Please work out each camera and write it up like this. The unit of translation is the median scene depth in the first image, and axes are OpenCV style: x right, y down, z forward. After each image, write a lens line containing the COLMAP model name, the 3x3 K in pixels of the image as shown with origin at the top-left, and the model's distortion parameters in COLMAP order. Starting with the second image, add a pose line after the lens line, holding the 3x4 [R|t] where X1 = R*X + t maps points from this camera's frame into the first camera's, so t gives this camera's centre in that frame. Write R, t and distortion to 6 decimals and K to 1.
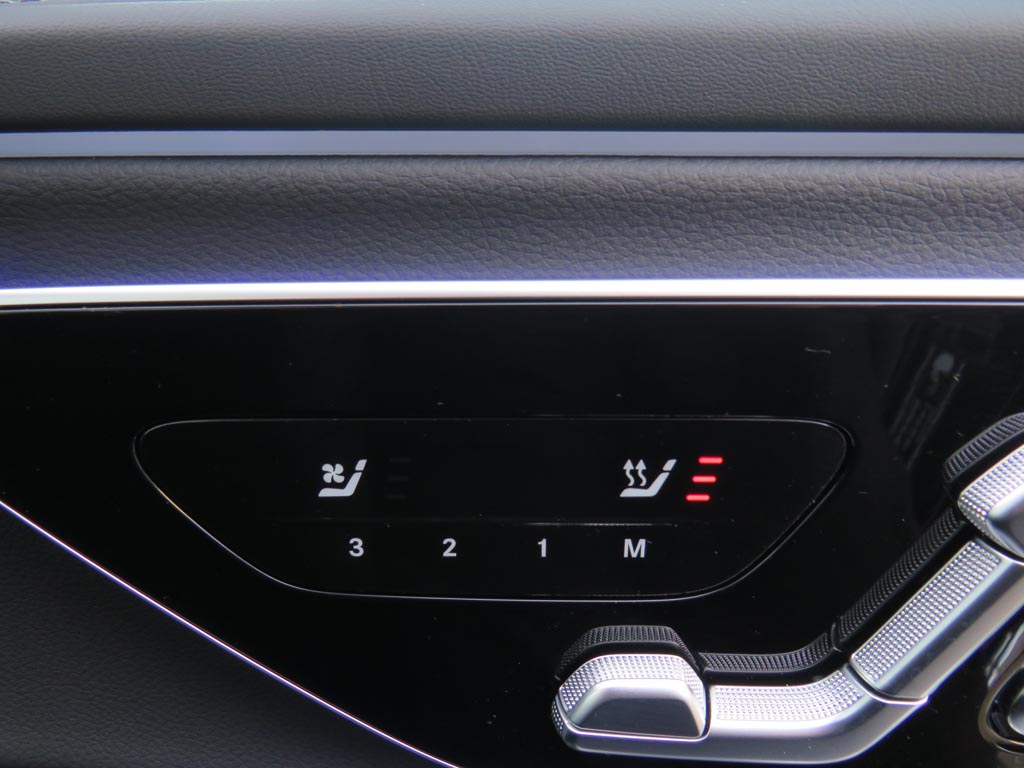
lens RADIAL K [[728.8, 0, 513.9], [0, 728.8, 385.1], [0, 0, 1]] dist [-0.010927, -0.017219]
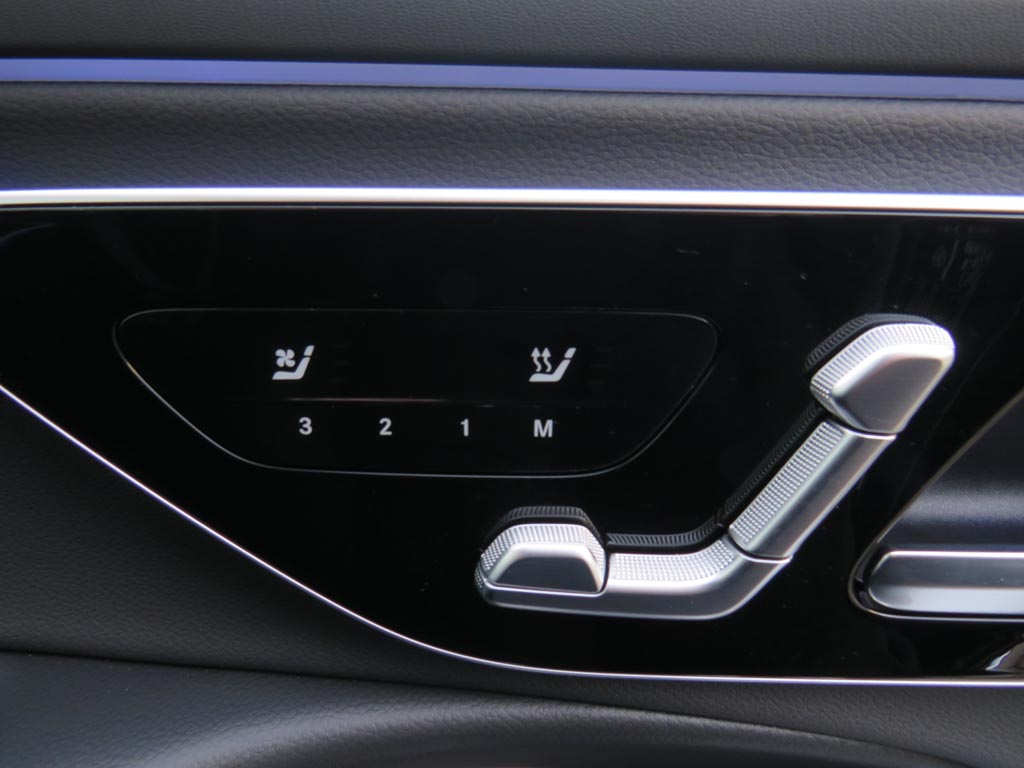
lens RADIAL K [[728.8, 0, 512.8], [0, 728.8, 384.2], [0, 0, 1]] dist [-0.010927, -0.017219]
pose [[0.999640, 0.012040, 0.023982, 0.094996], [-0.012024, 0.999927, -0.000809, 0.167347], [-0.023990, 0.000520, 0.999712, -0.190732]]
